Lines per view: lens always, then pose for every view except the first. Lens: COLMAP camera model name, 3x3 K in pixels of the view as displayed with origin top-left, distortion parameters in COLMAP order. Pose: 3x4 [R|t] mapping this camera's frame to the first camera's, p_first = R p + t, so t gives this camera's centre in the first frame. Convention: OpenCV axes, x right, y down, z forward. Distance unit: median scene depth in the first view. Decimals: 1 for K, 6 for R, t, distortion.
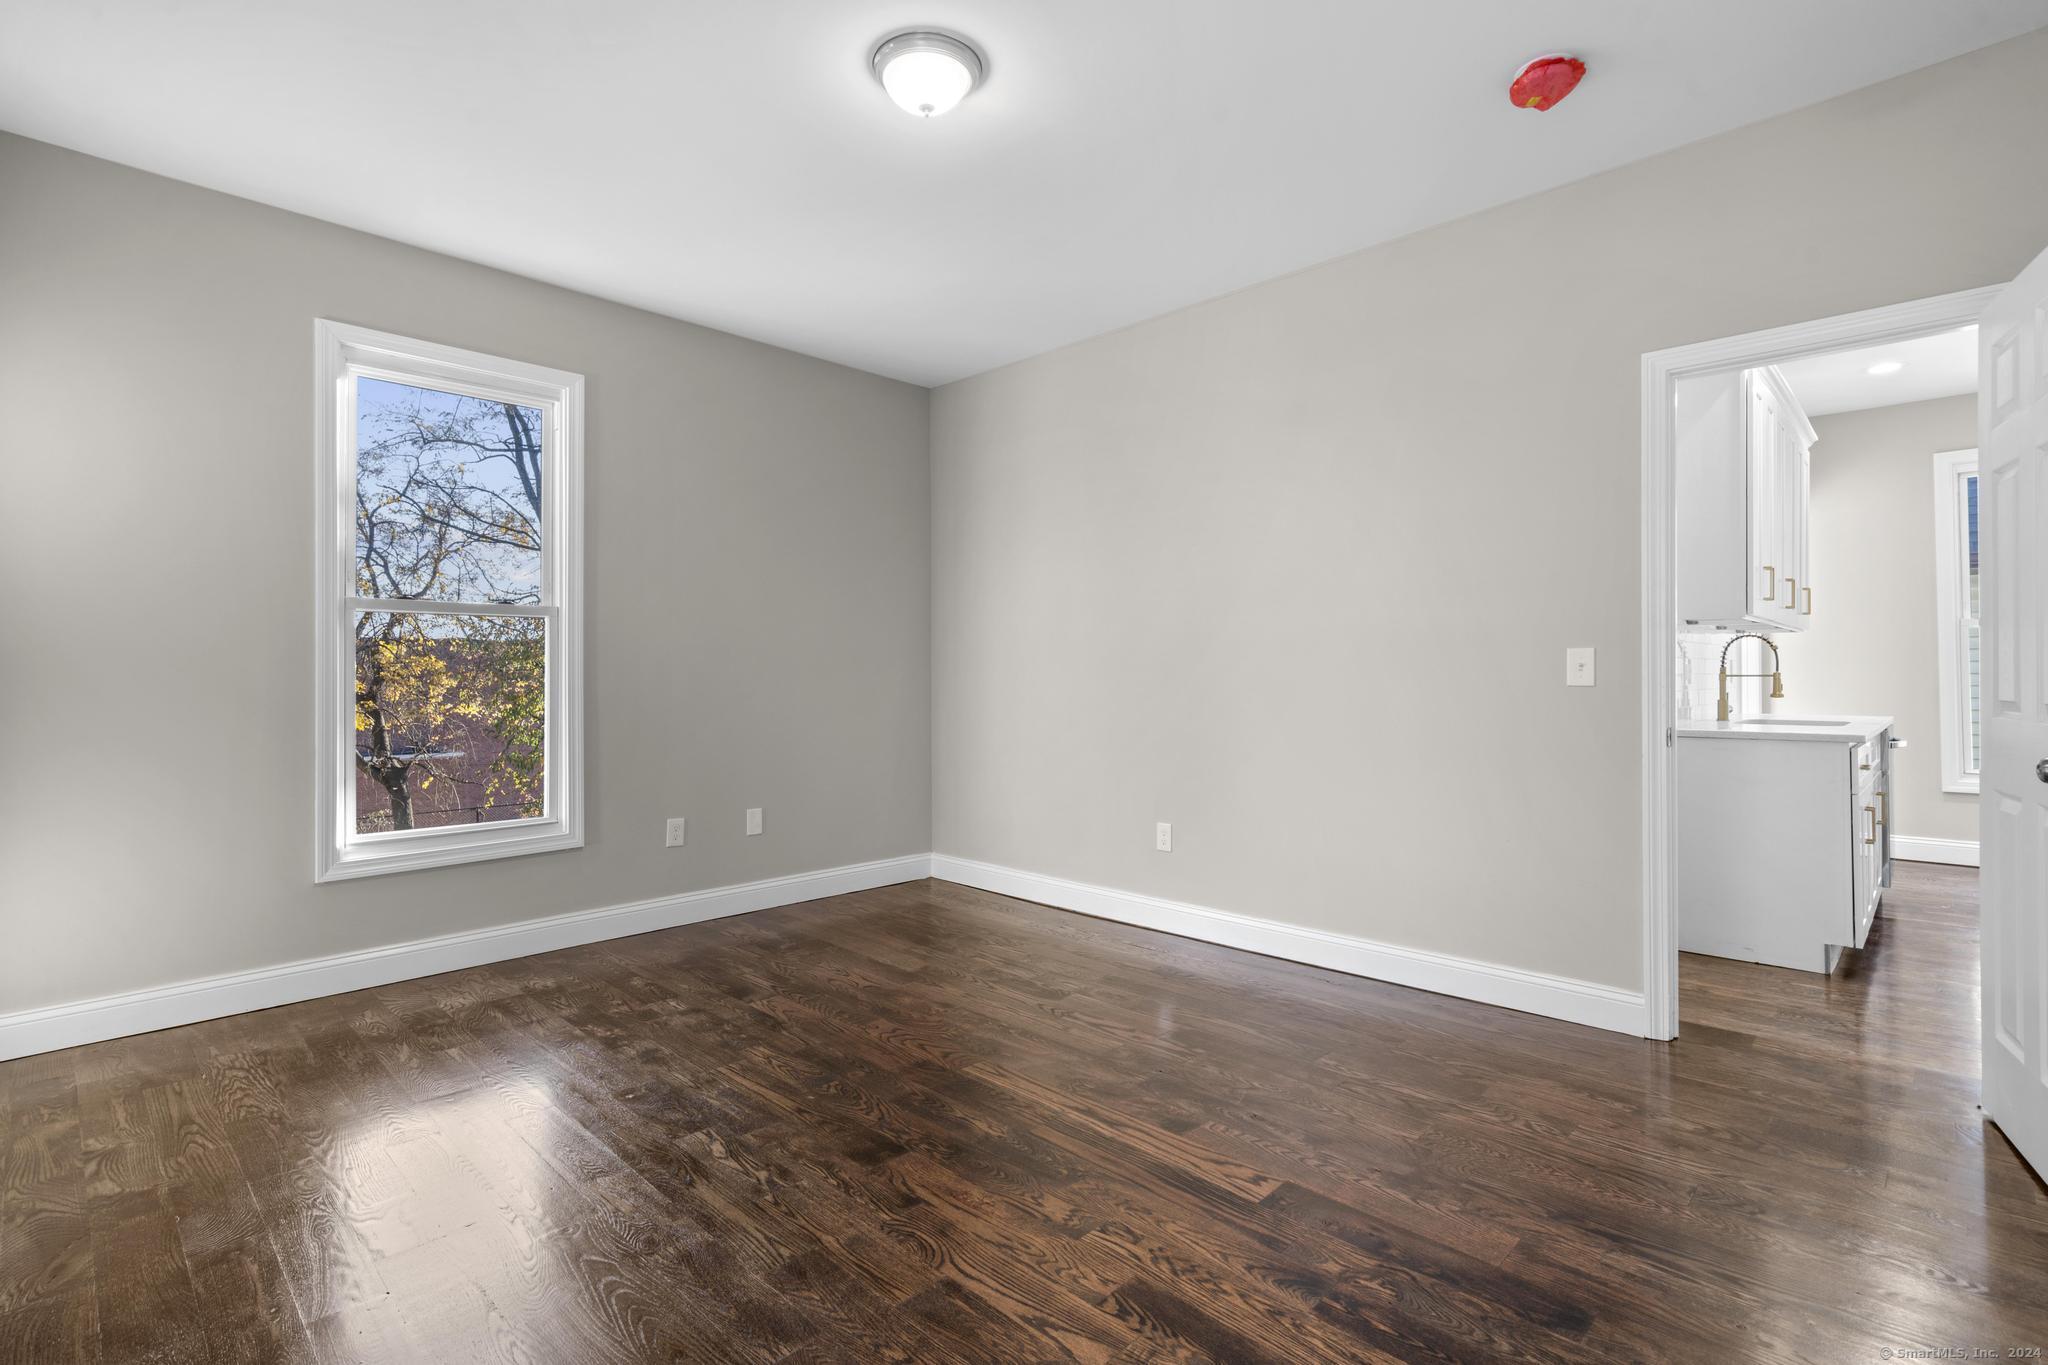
lens RADIAL K [[954.7, 0, 1036.4], [0, 954.7, 682.7], [0, 0, 1]] dist [-0.008803, 0.004272]
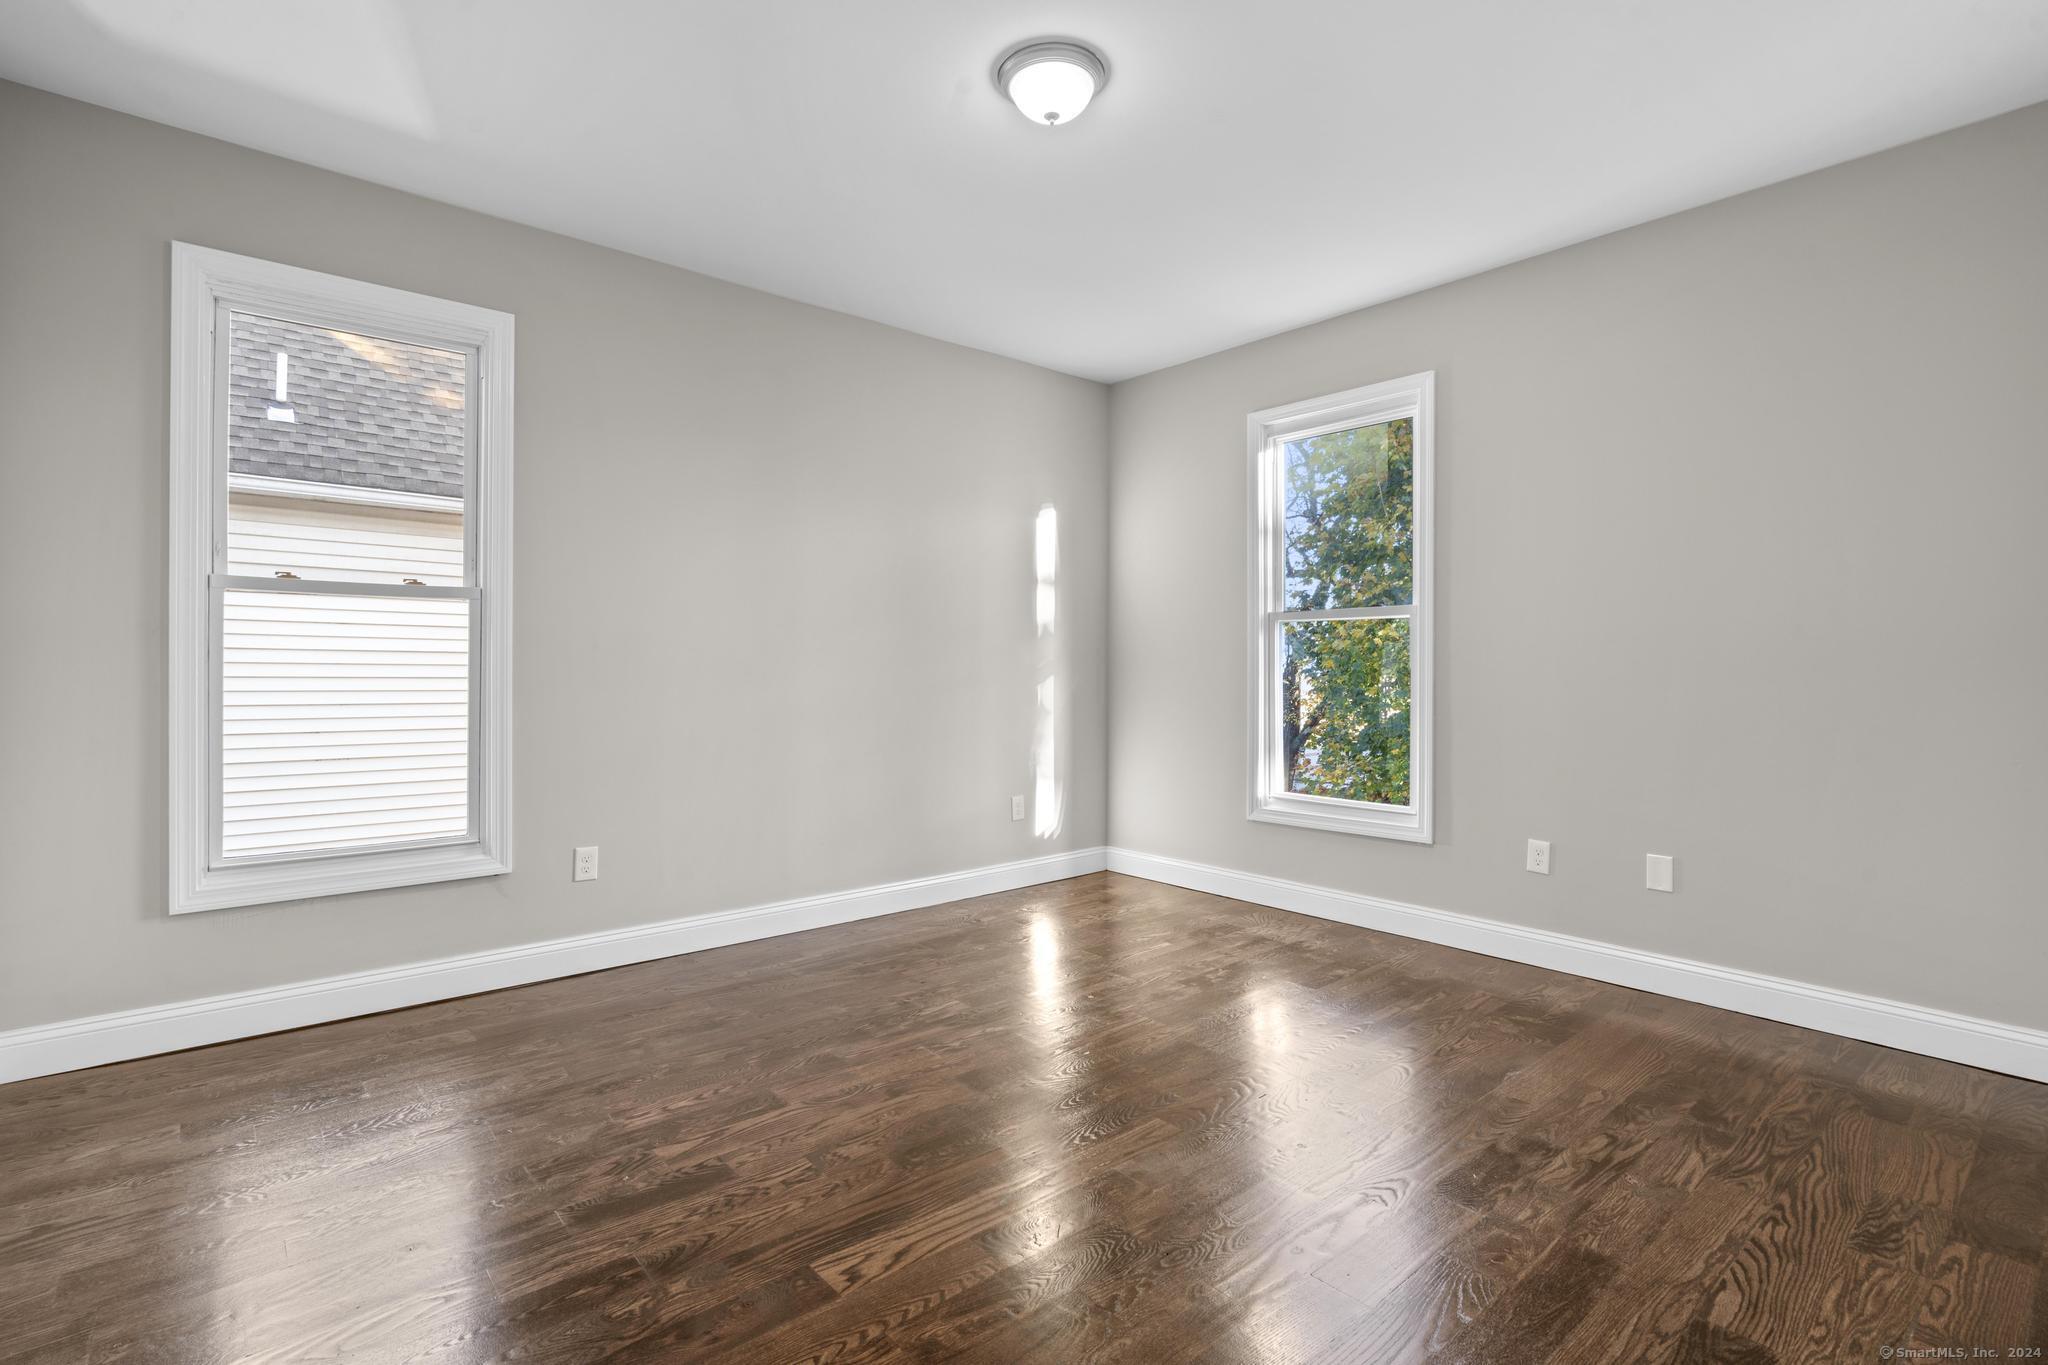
lens RADIAL K [[954.7, 0, 981.8], [0, 954.7, 659.4], [0, 0, 1]] dist [-0.008803, 0.004272]
pose [[-0.114416, -0.005623, -0.993417, 1.096088], [-0.012101, 0.999918, -0.004267, -0.019122], [0.993359, 0.011533, -0.114474, 1.248511]]
